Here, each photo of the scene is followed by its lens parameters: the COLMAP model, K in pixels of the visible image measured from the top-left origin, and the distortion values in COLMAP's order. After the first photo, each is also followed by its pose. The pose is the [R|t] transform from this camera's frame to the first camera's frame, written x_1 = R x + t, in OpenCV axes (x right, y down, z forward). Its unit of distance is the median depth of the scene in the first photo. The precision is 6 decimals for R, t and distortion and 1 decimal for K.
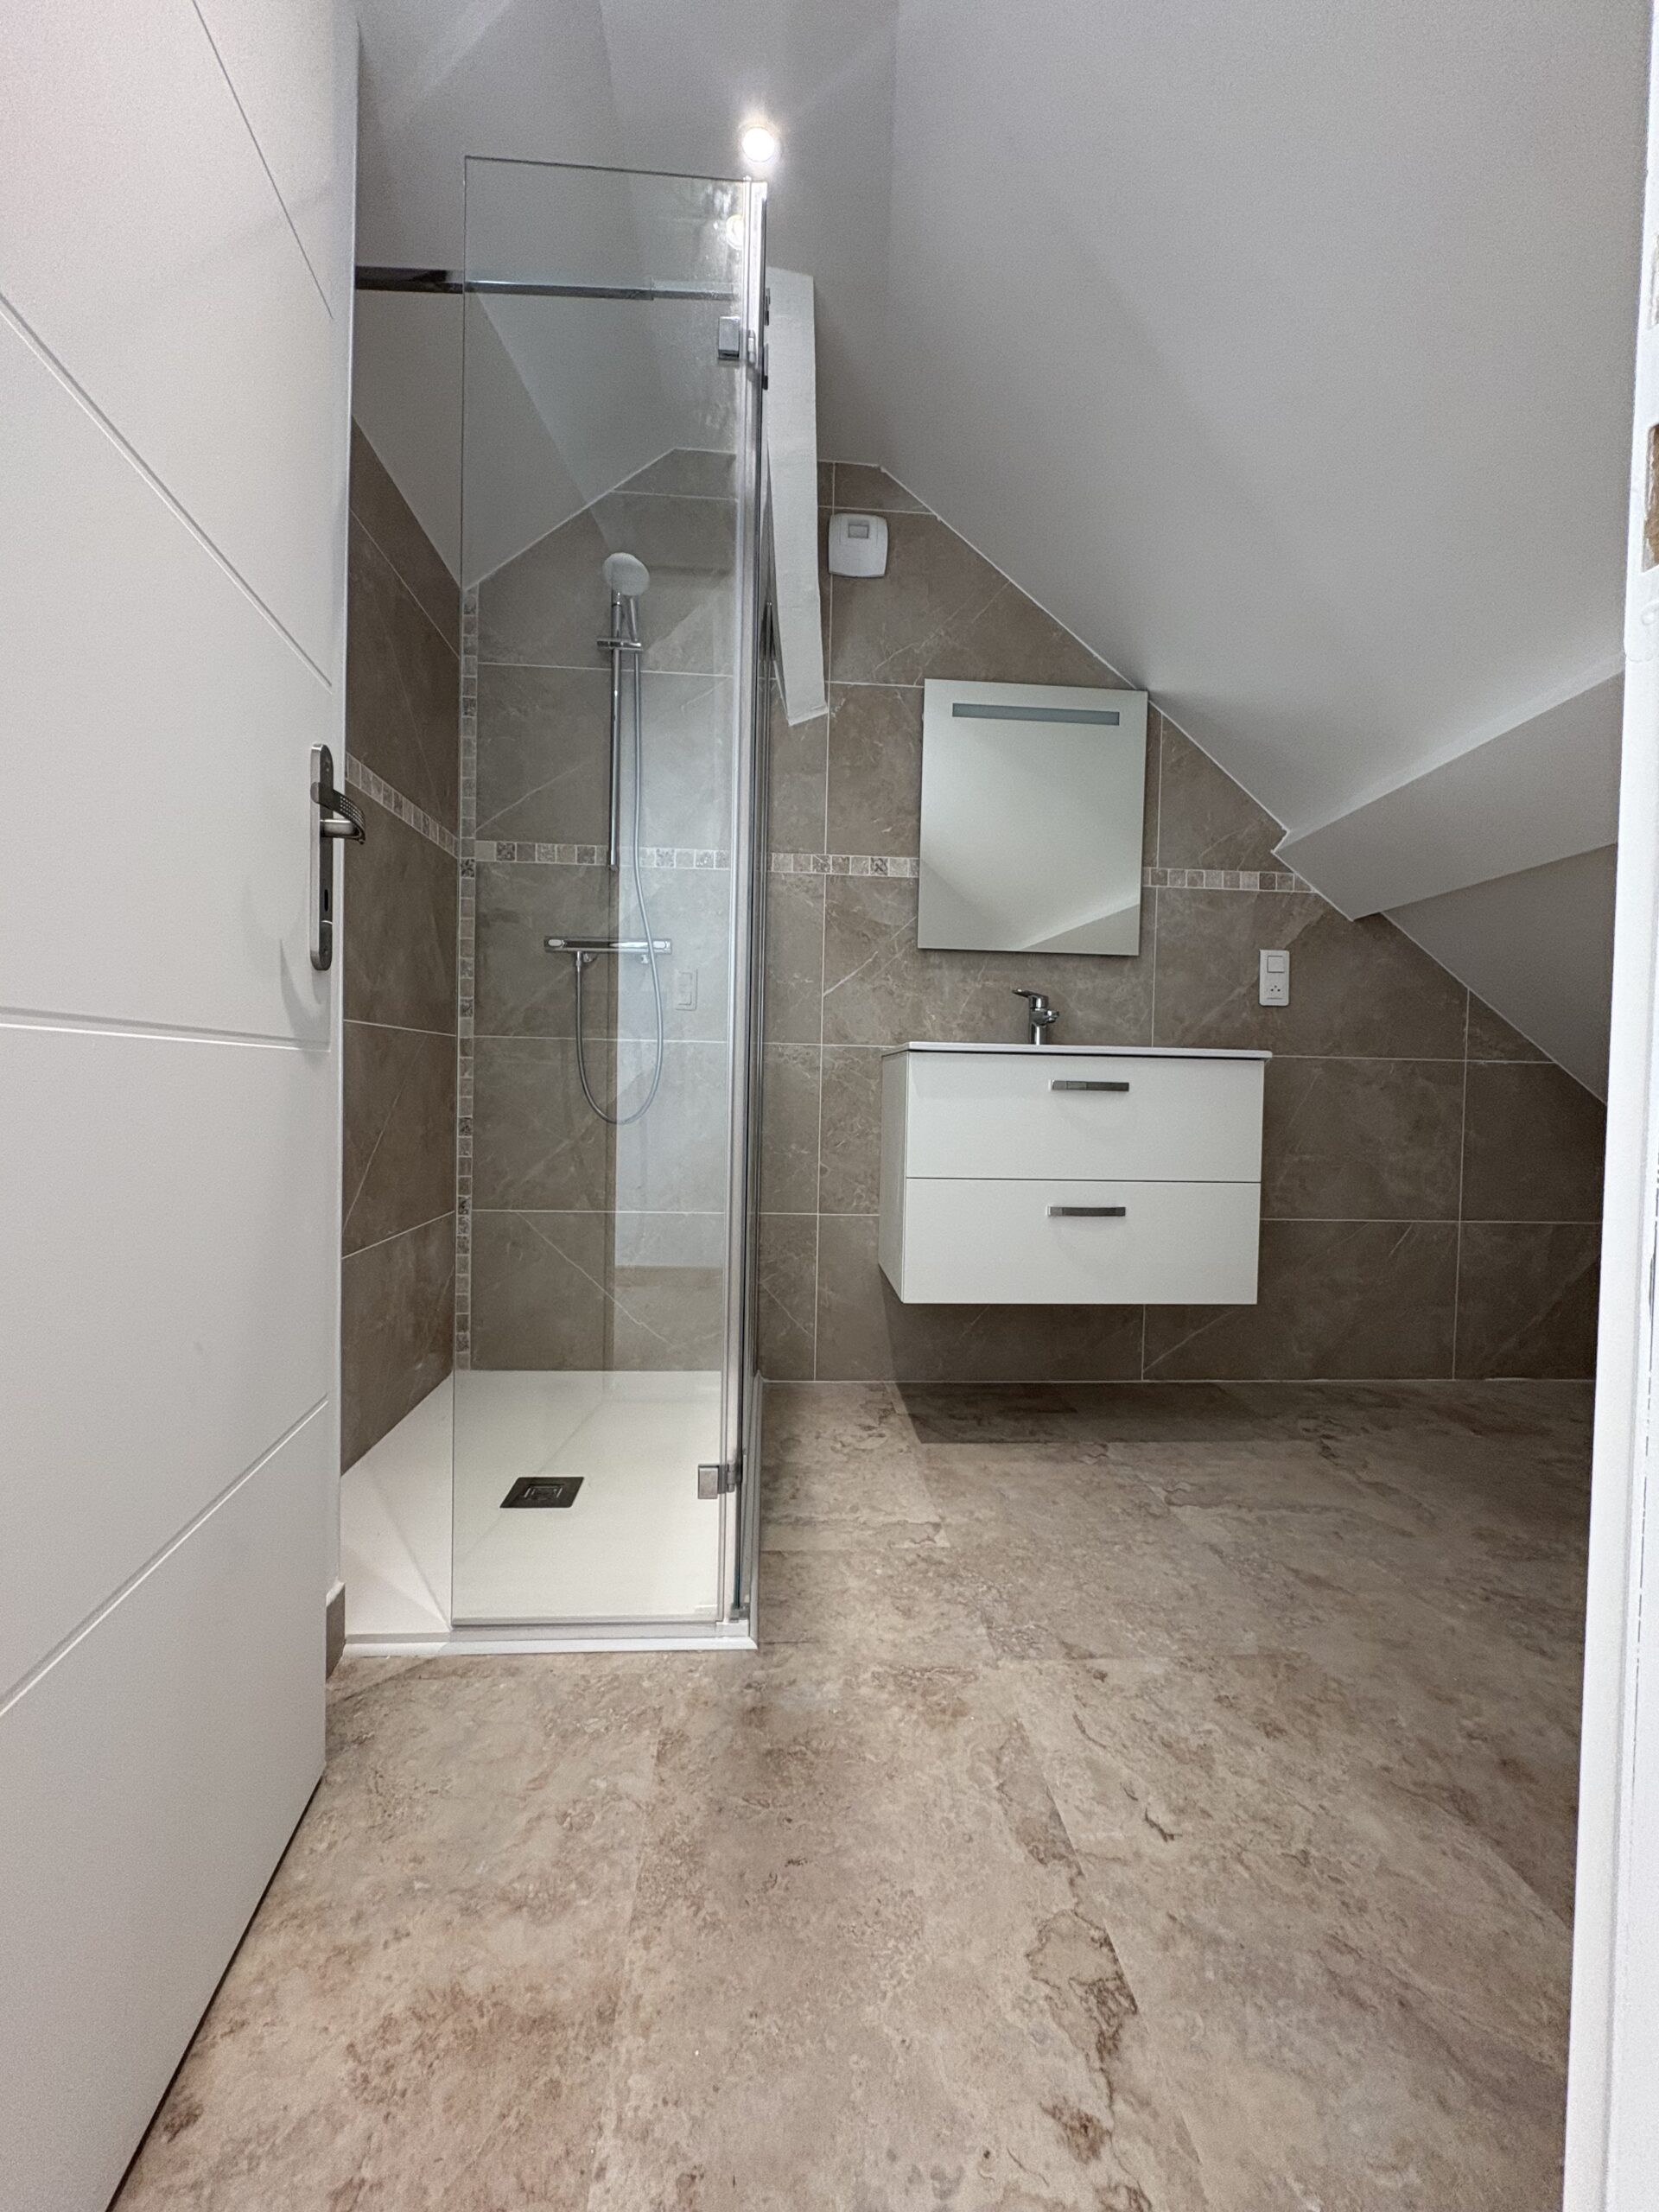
lens RADIAL K [[881.8, 0, 831.0], [0, 881.8, 1107.9], [0, 0, 1]] dist [-0.001801, -0.000629]
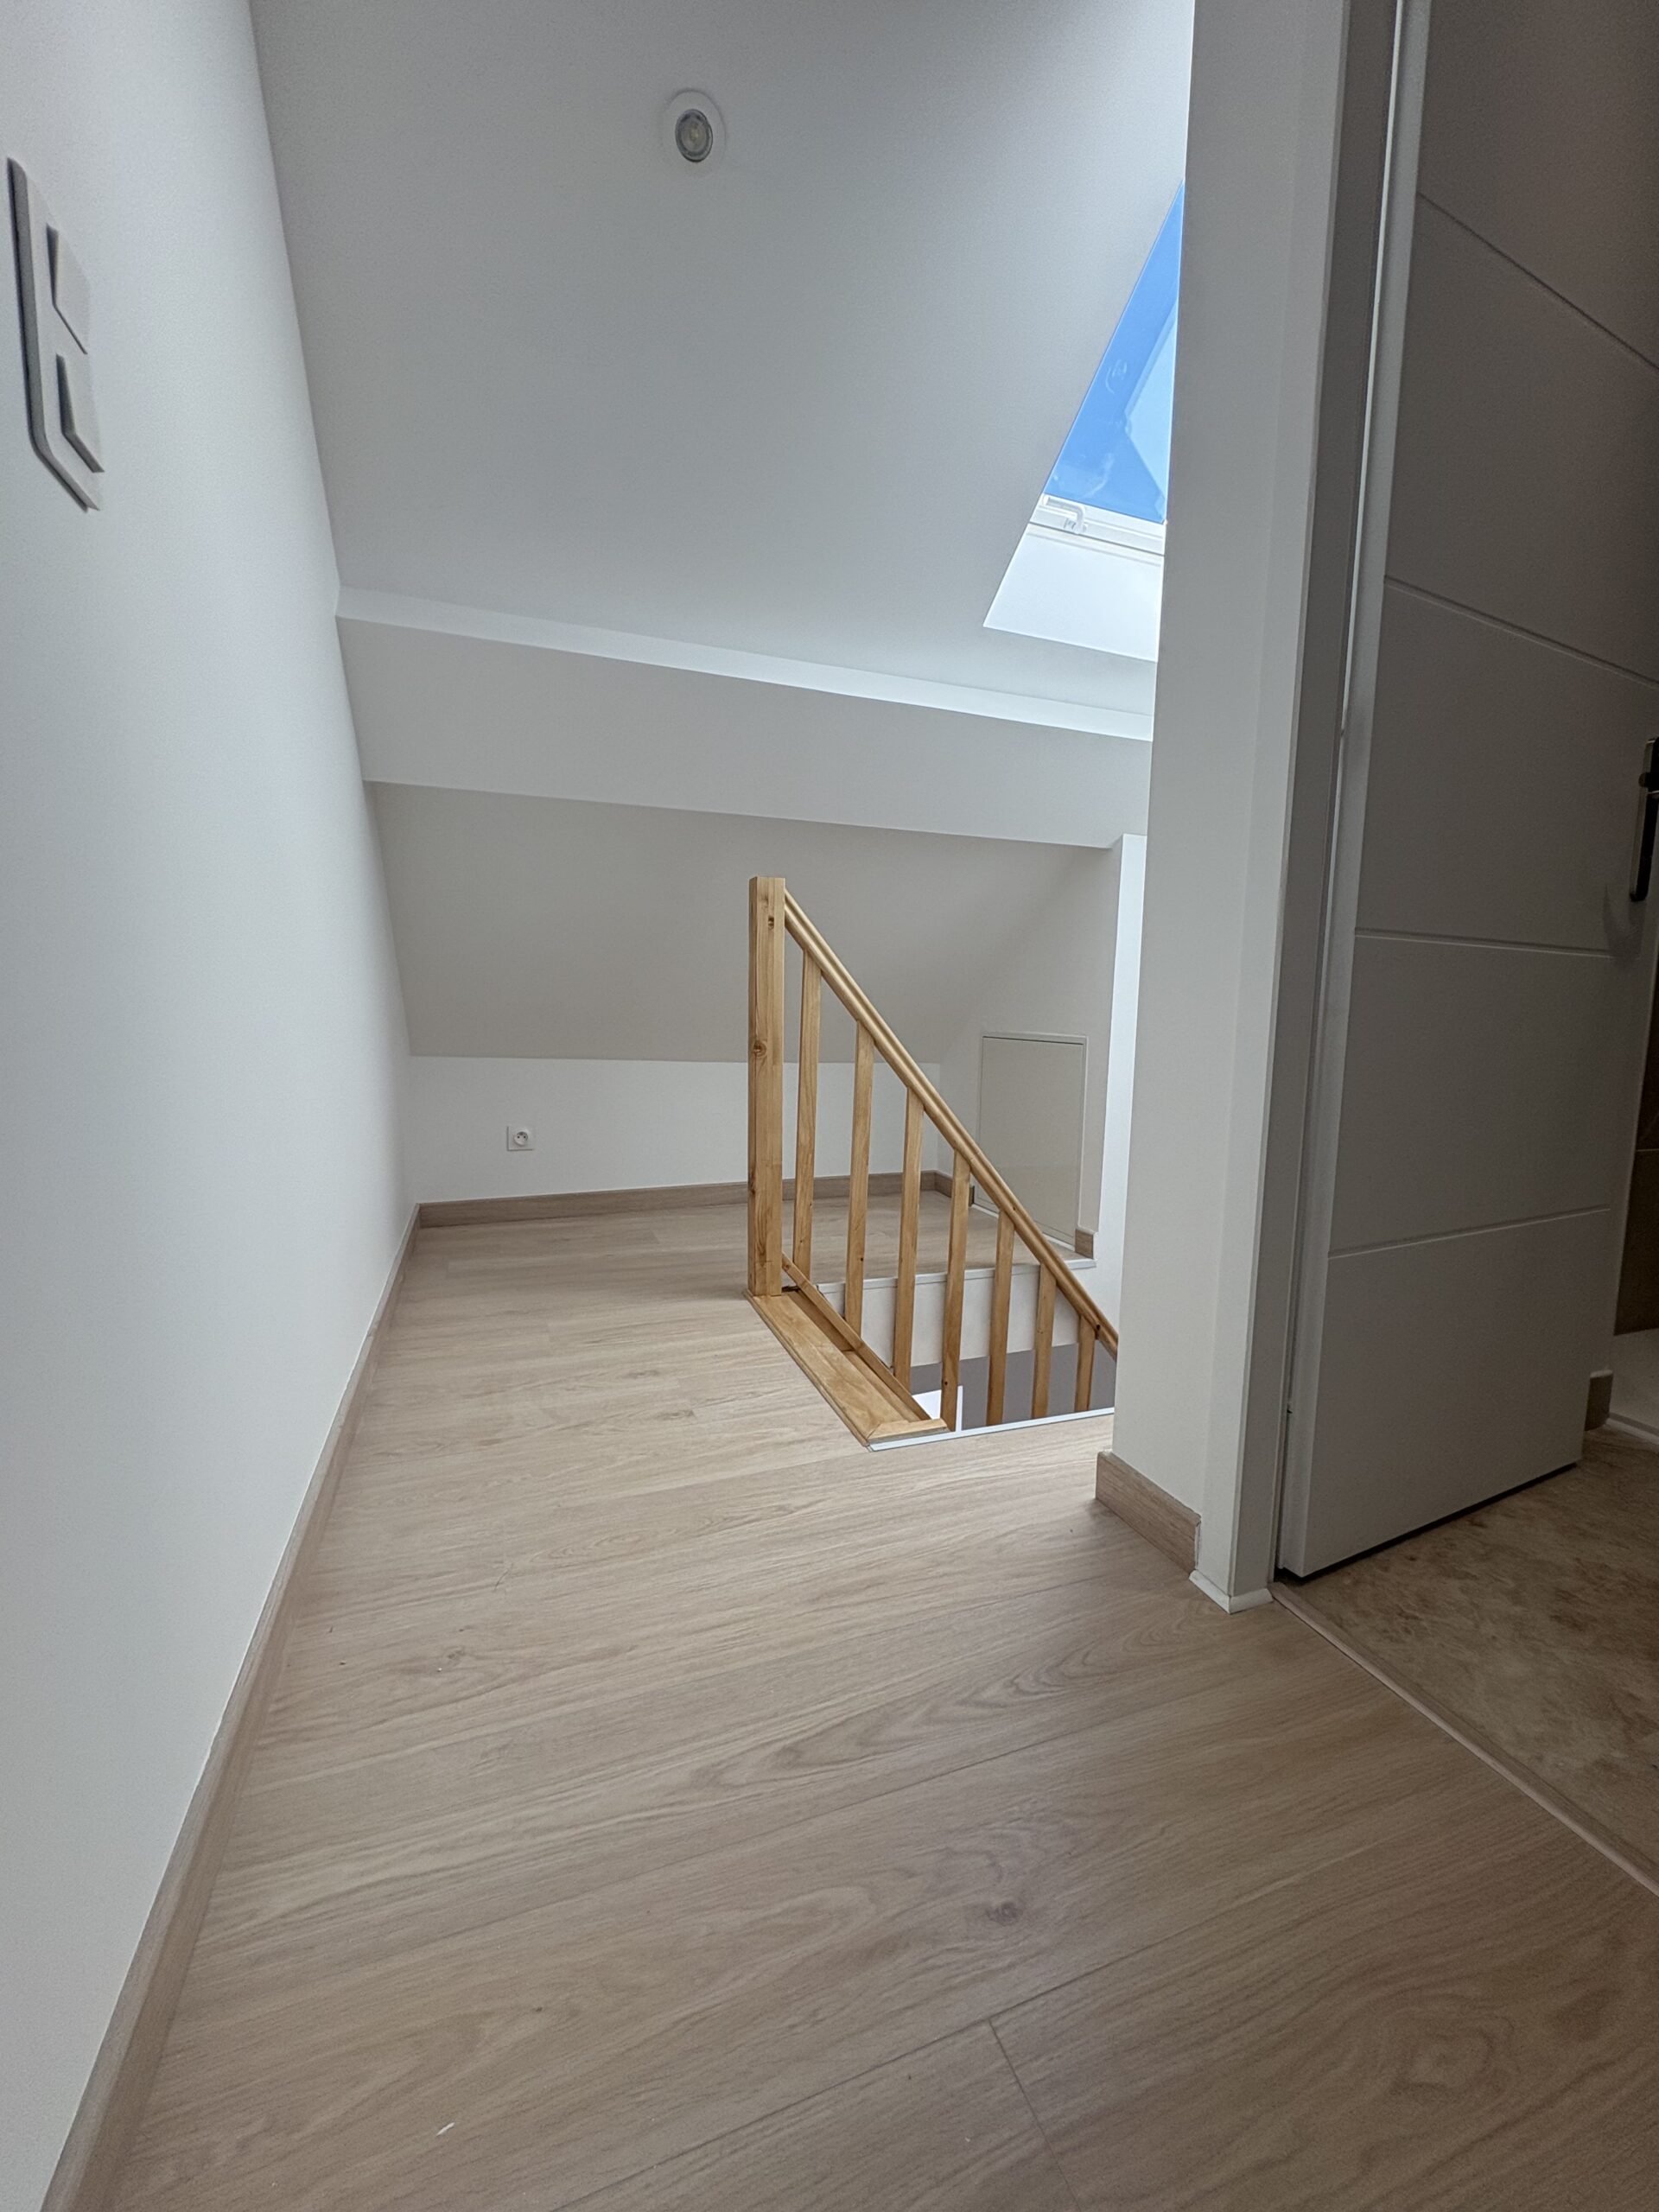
lens RADIAL K [[881.8, 0, 836.2], [0, 881.8, 1102.6], [0, 0, 1]] dist [-0.001801, -0.000629]
pose [[0.290030, 0.096054, -0.952185, 0.420079], [-0.027381, 0.995376, 0.092071, 0.069558], [0.956626, -0.000631, 0.291318, -0.633811]]
